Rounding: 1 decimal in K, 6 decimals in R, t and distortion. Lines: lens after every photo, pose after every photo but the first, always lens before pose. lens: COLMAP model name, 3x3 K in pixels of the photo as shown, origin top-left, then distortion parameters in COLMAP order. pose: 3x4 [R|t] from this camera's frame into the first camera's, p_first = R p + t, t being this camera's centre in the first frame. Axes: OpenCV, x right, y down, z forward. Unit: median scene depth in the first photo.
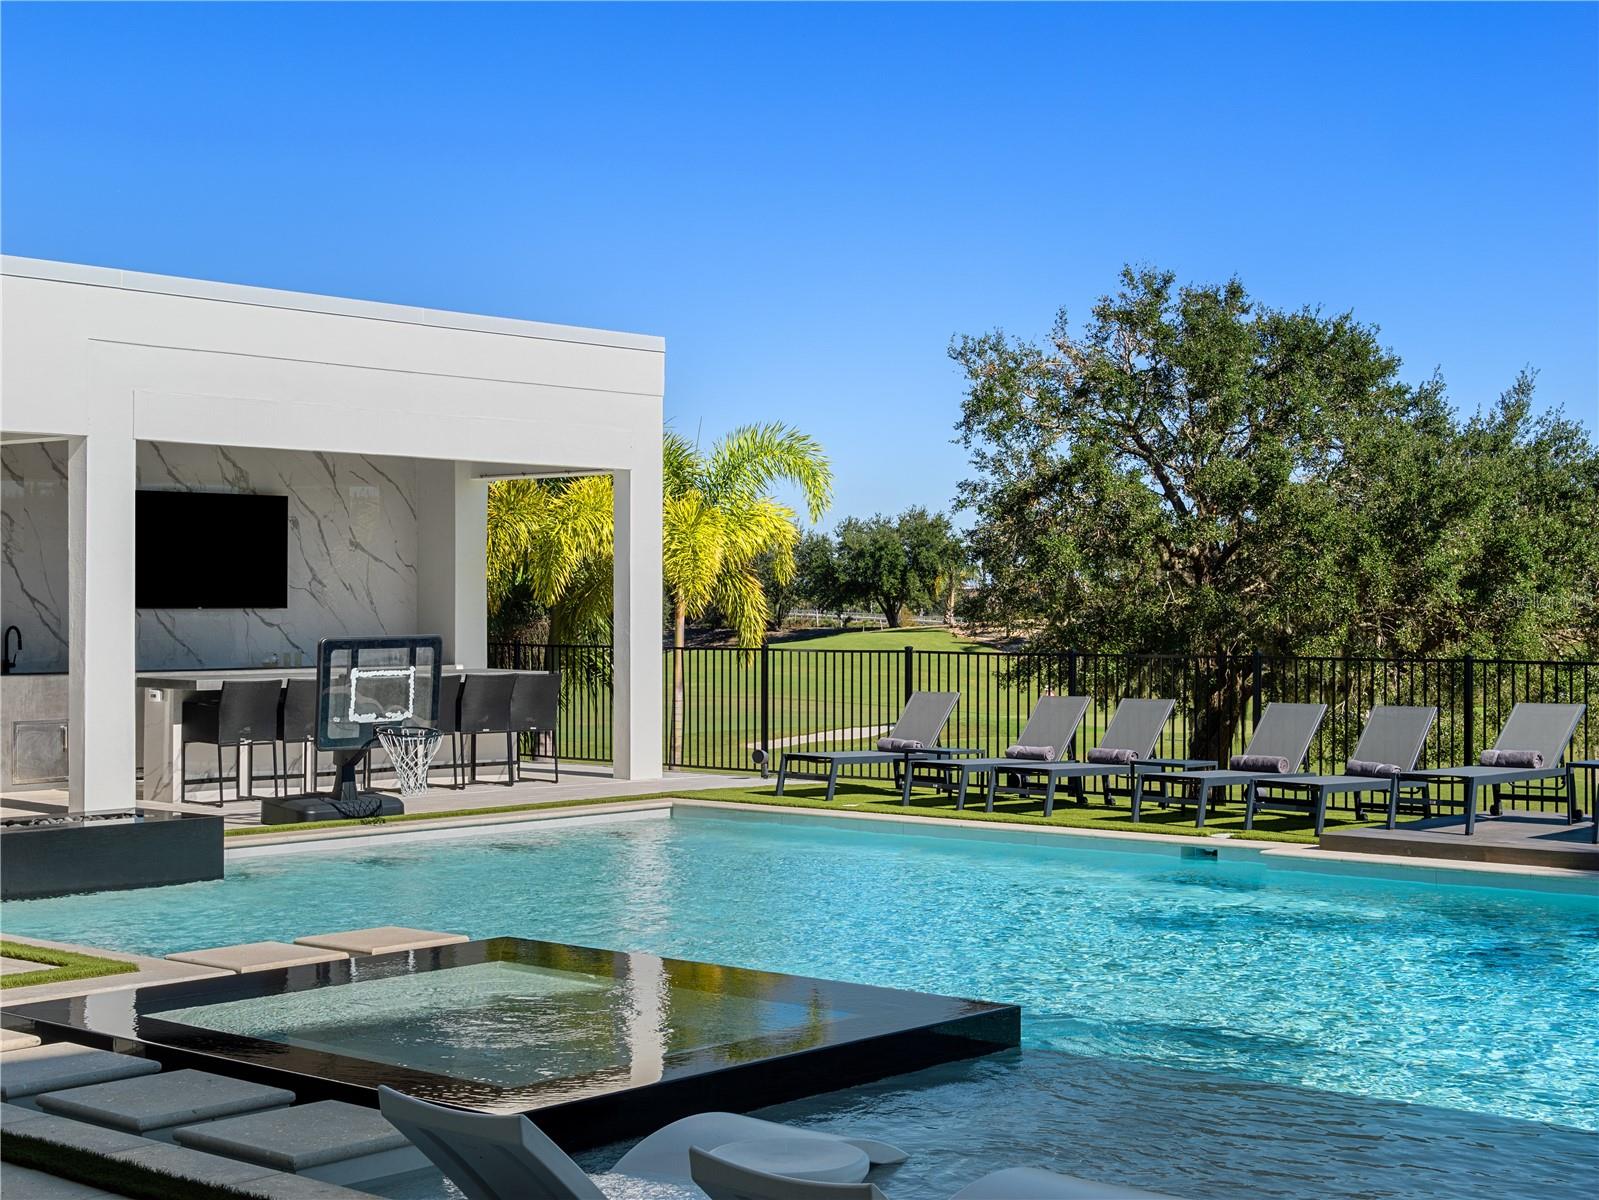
lens RADIAL K [[2351.4, 0, 801.4], [0, 2351.4, 598.1], [0, 0, 1]] dist [0.001731, 0.000000]
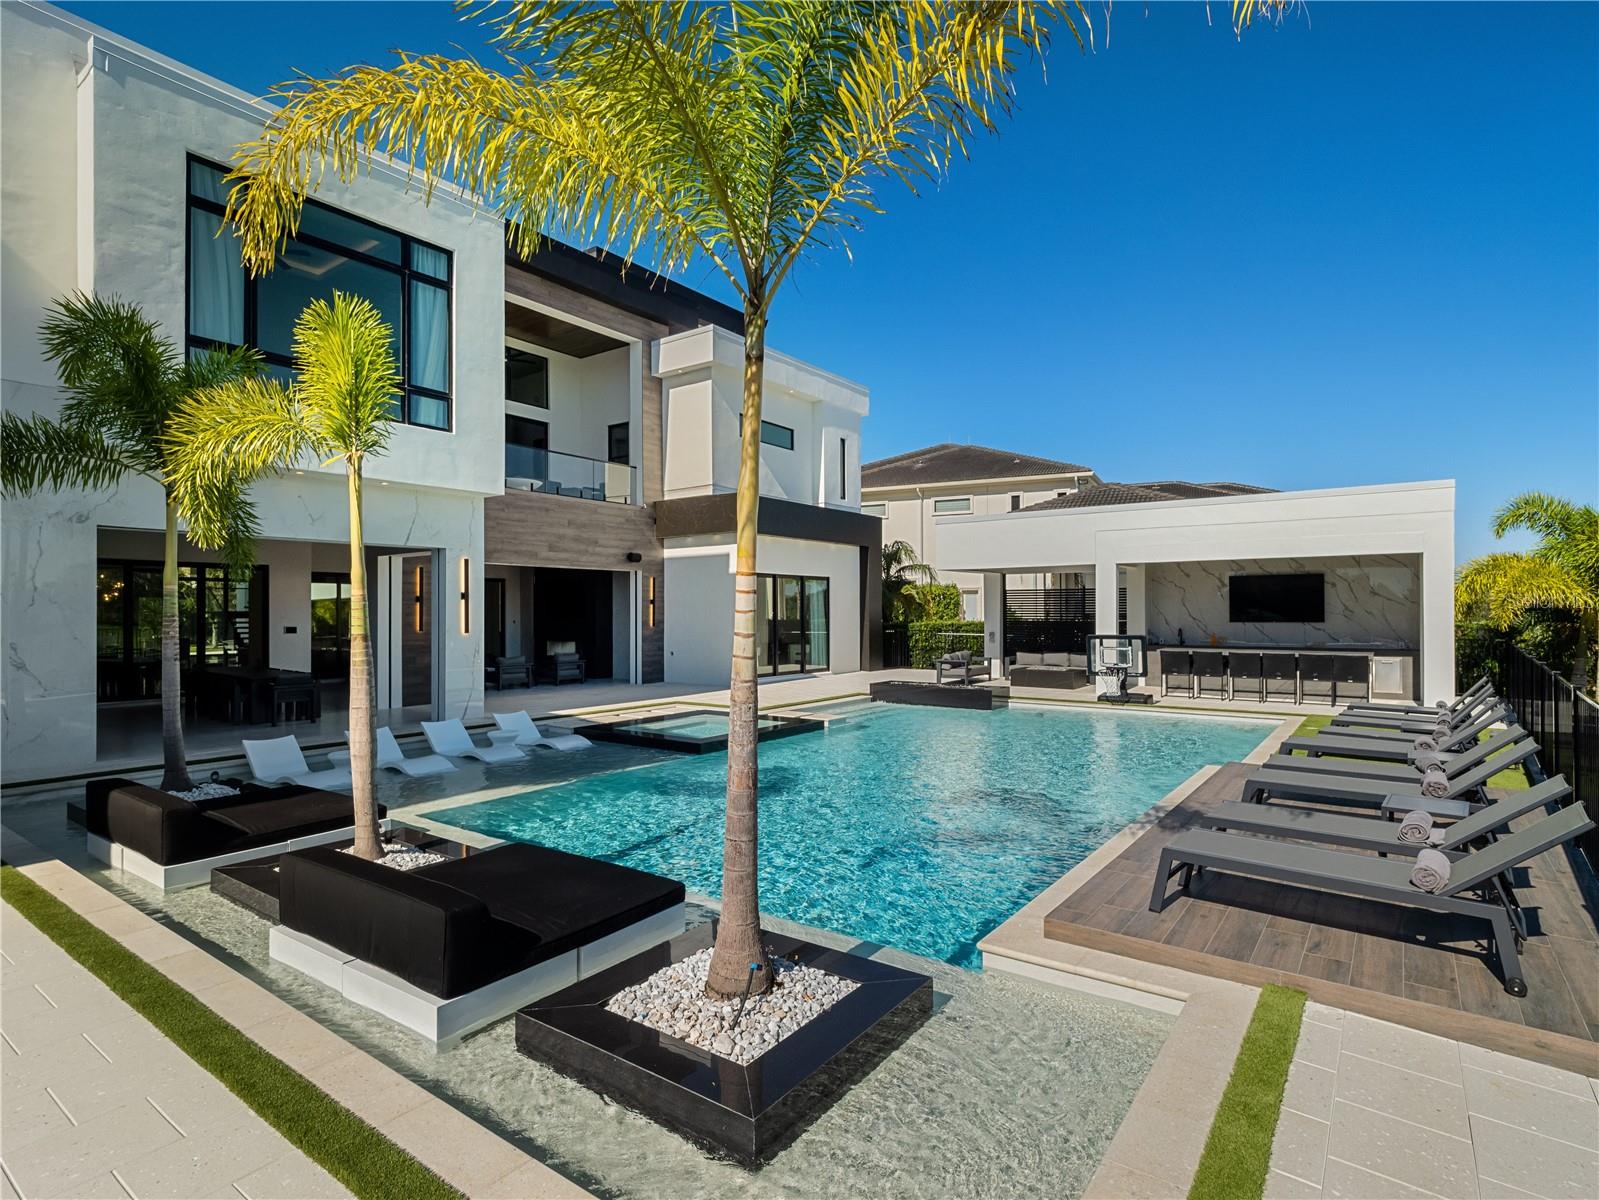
lens RADIAL K [[832.1, 0, 800.0], [0, 832.1, 608.5], [0, 0, 1]] dist [0.000886, -0.000014]
pose [[0.085550, -0.006962, -0.996310, 0.554609], [0.006565, 0.999958, -0.006424, -0.007463], [0.996312, -0.005991, 0.085592, 0.425513]]
